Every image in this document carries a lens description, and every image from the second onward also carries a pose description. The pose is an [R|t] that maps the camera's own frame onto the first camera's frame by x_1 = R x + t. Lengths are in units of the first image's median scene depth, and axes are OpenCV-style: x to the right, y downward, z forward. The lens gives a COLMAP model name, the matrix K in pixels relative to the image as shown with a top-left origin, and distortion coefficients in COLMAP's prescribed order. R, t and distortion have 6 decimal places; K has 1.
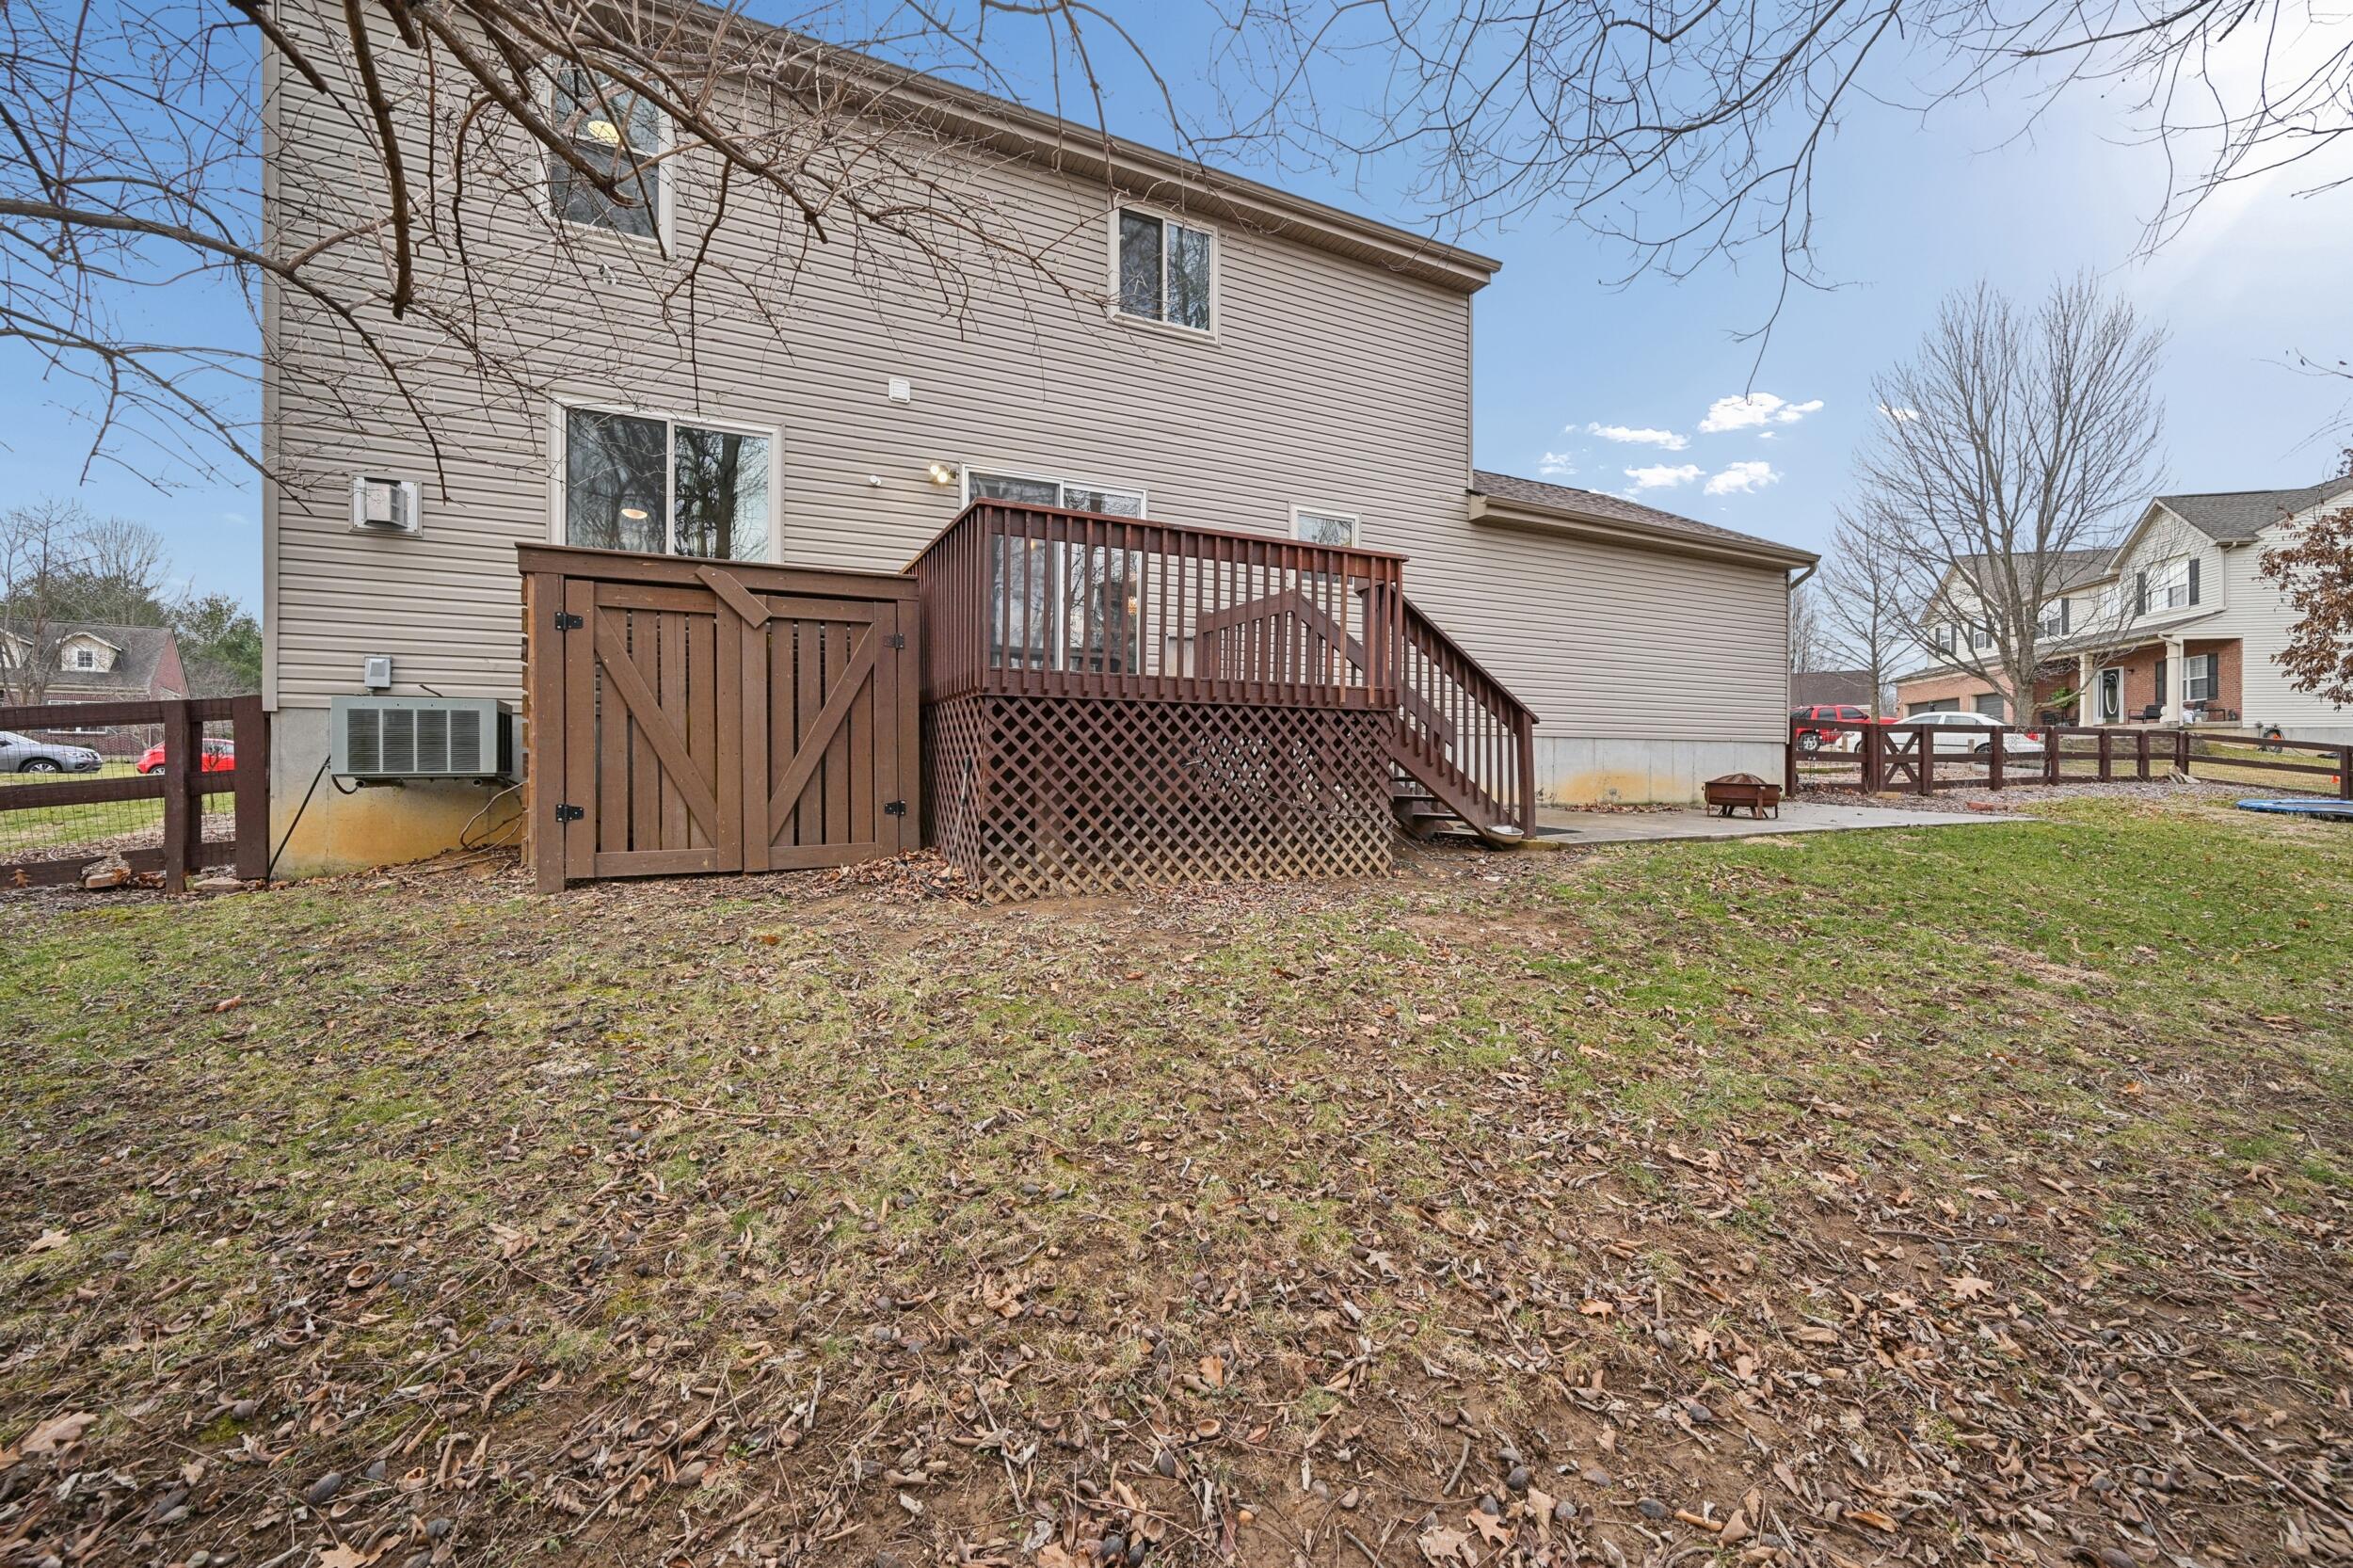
lens RADIAL K [[931.3, 0, 1176.5], [0, 931.3, 784.0], [0, 0, 1]] dist [0.000344, 0.000133]
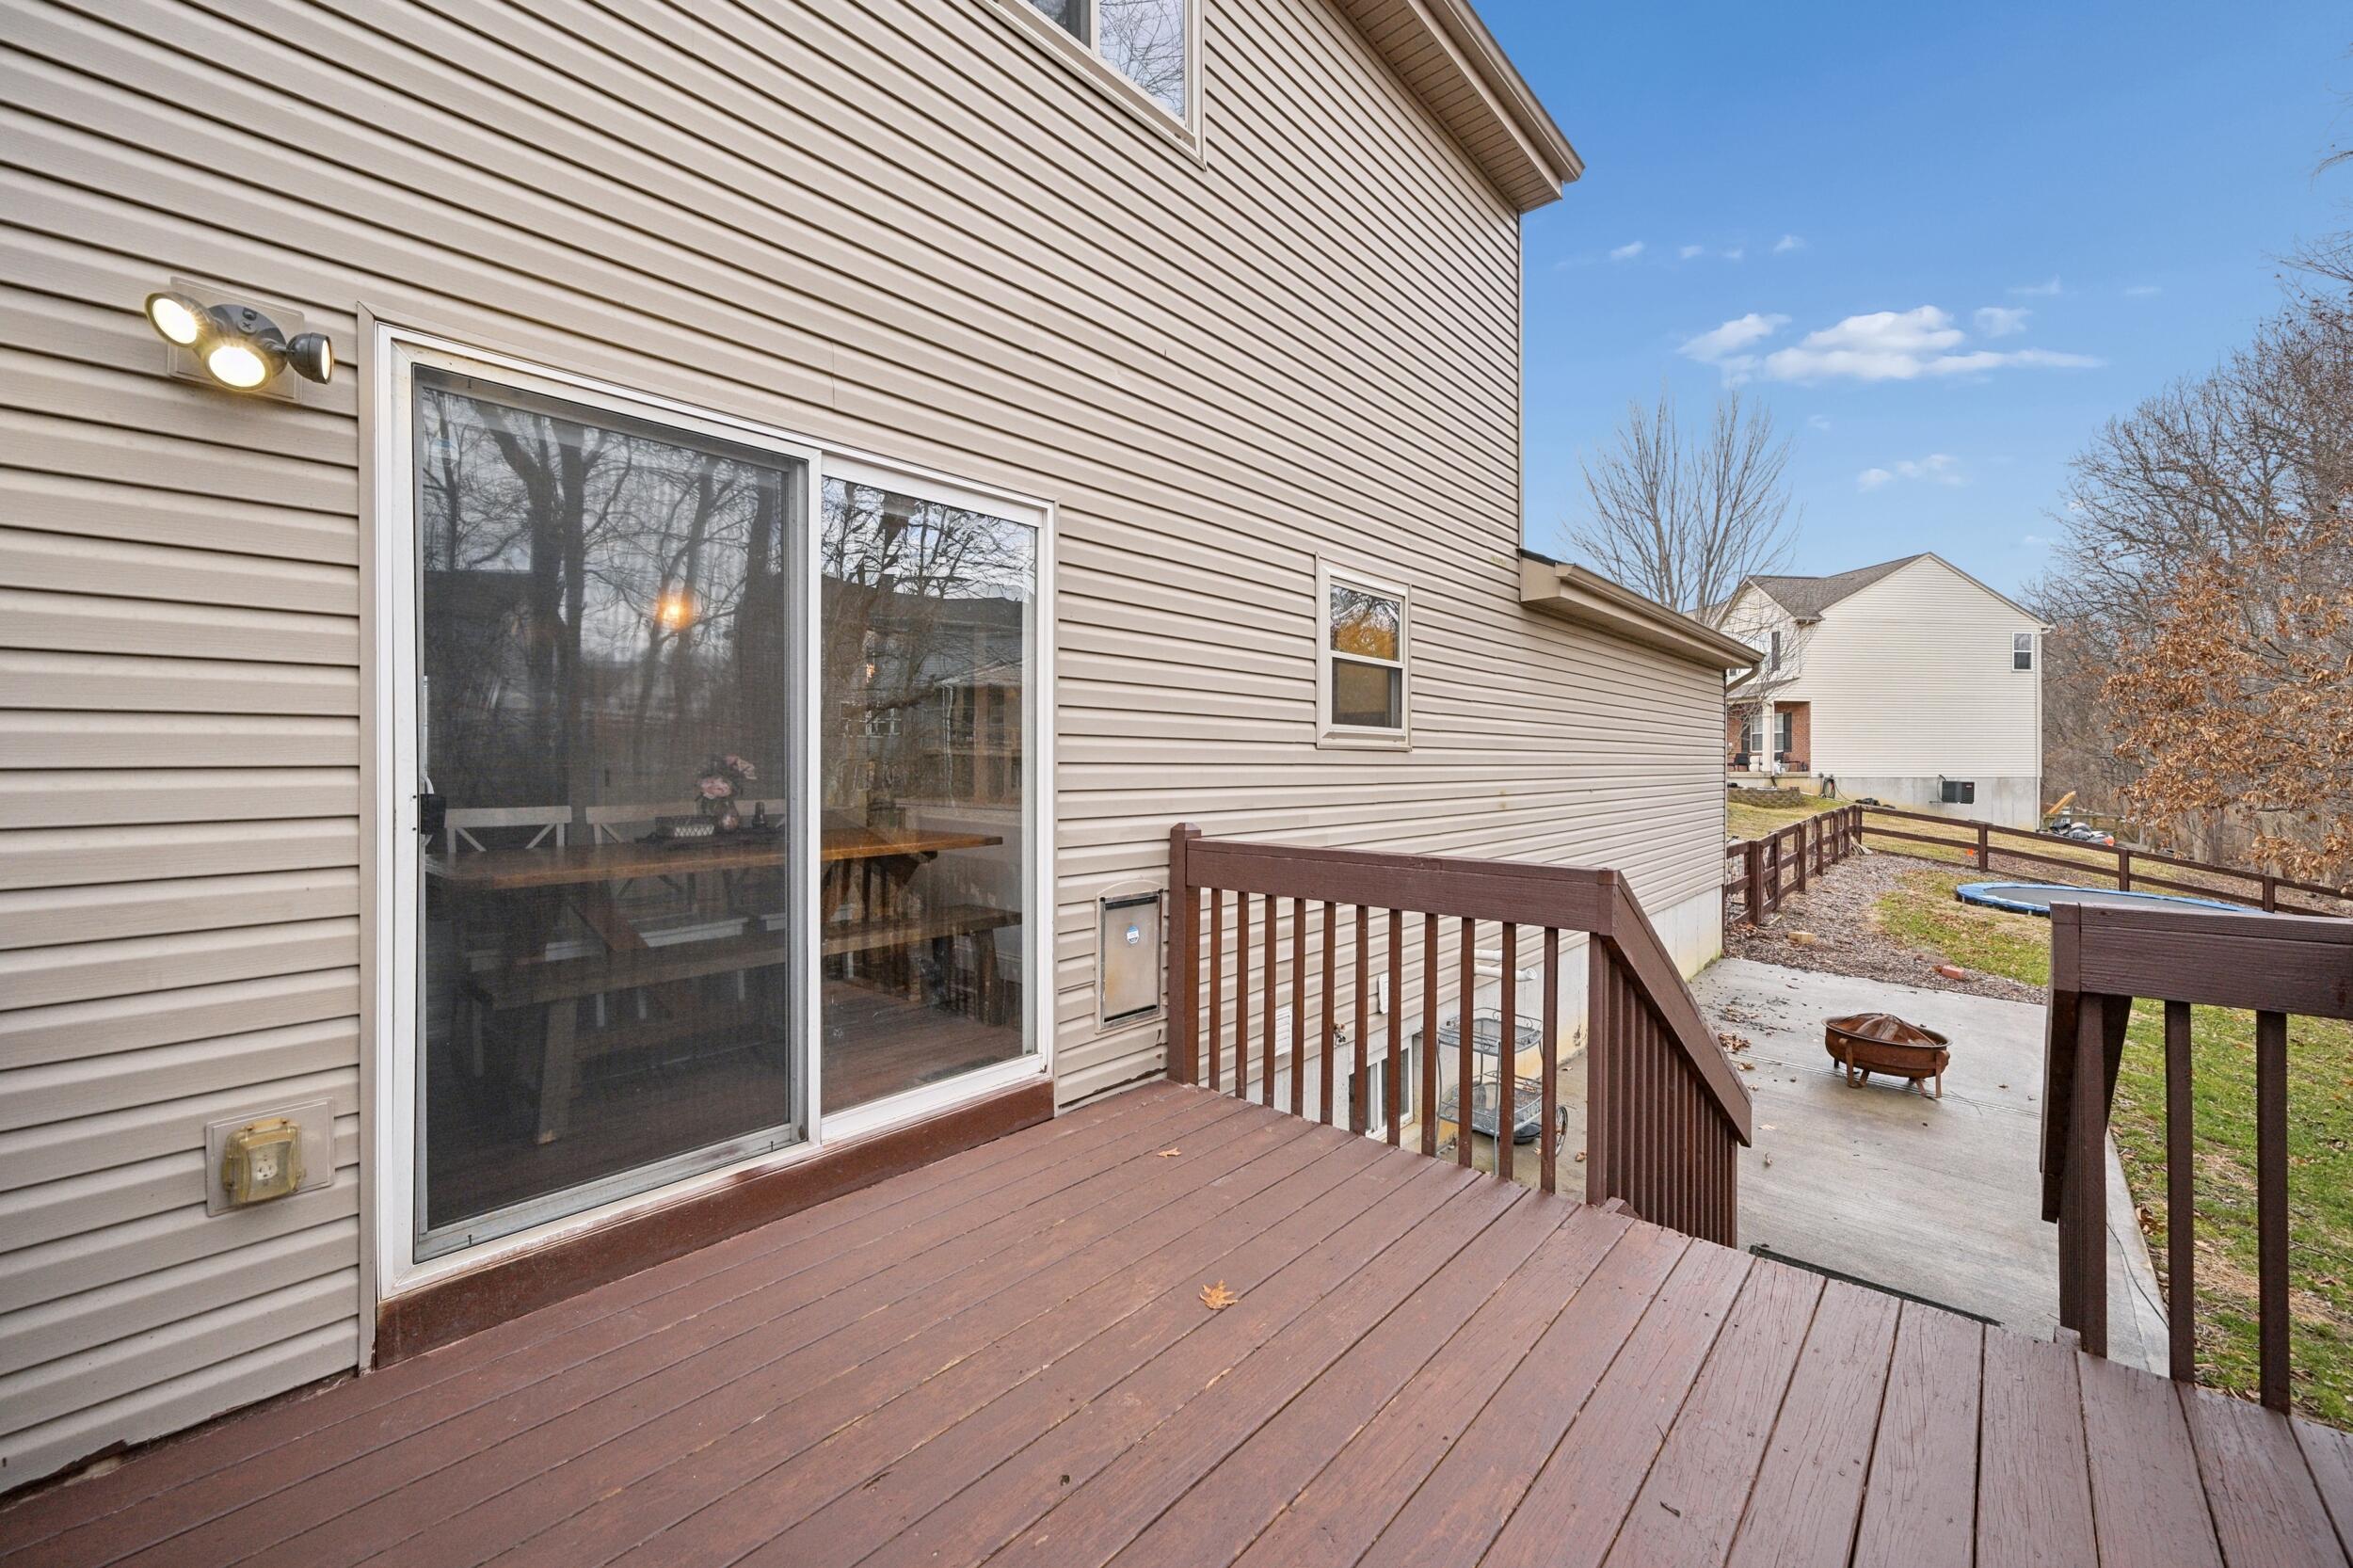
lens RADIAL K [[931.3, 0, 1176.5], [0, 931.3, 784.0], [0, 0, 1]] dist [0.000344, 0.000133]
pose [[0.931356, -0.002475, 0.364100, -0.098285], [-0.001281, 0.999948, 0.010074, -0.175307], [-0.364106, -0.009849, 0.931305, 0.536124]]
